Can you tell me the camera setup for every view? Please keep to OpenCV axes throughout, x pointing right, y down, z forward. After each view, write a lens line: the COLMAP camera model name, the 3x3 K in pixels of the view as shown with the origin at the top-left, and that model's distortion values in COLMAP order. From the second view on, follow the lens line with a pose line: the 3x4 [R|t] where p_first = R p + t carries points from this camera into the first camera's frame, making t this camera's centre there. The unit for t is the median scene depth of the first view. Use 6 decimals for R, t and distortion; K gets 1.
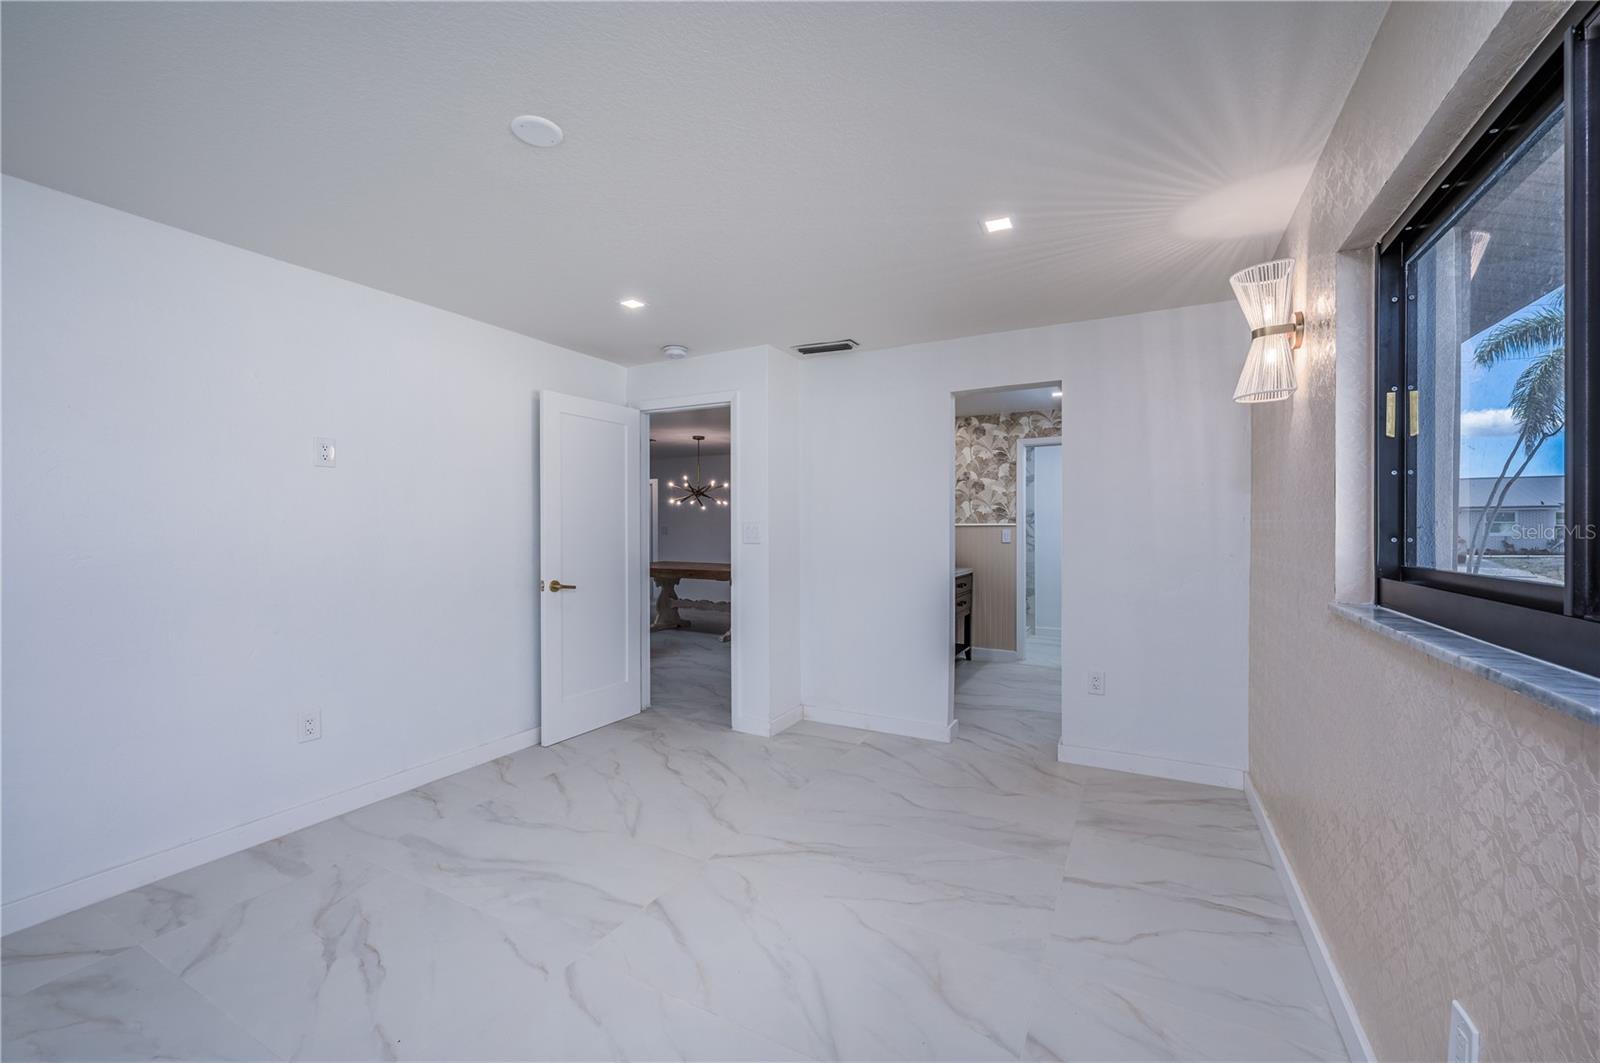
lens RADIAL K [[639.5, 0, 806.6], [0, 639.5, 531.2], [0, 0, 1]] dist [0.000786, 0.000152]
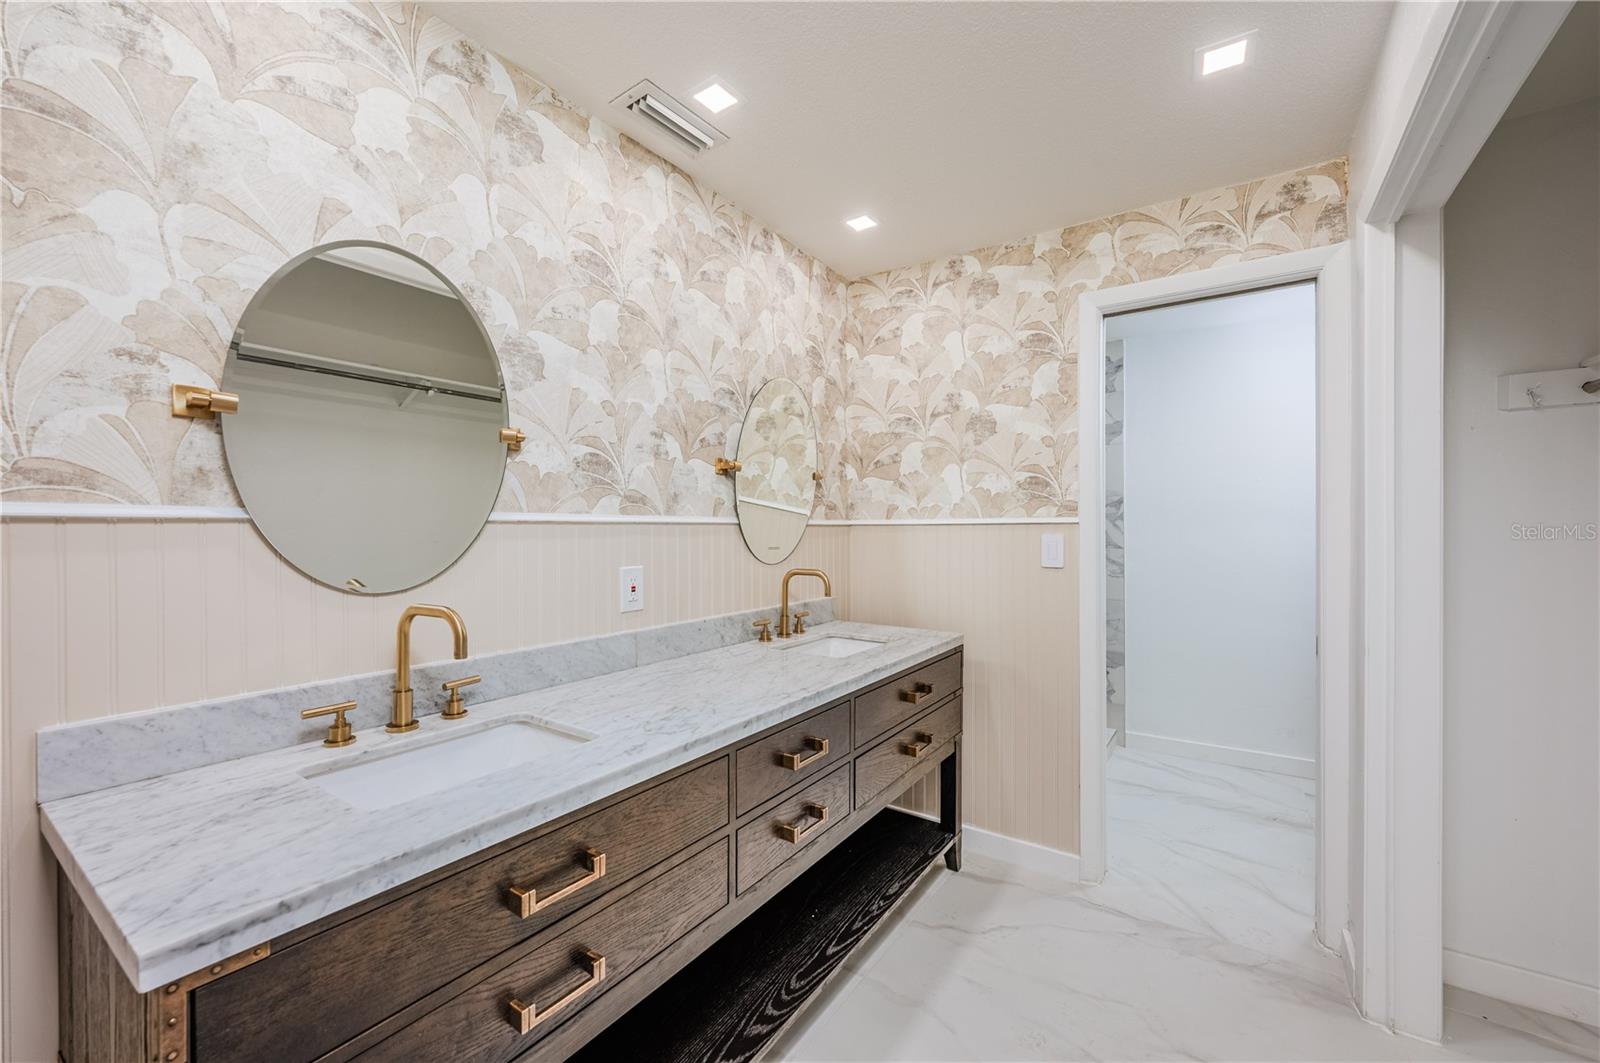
lens RADIAL K [[639.5, 0, 806.6], [0, 639.5, 531.2], [0, 0, 1]] dist [0.000786, 0.000152]
pose [[0.994429, -0.003578, -0.105347, 0.203324], [0.003310, 0.999991, -0.002718, -0.003402], [0.105356, 0.002354, 0.994432, 0.595038]]
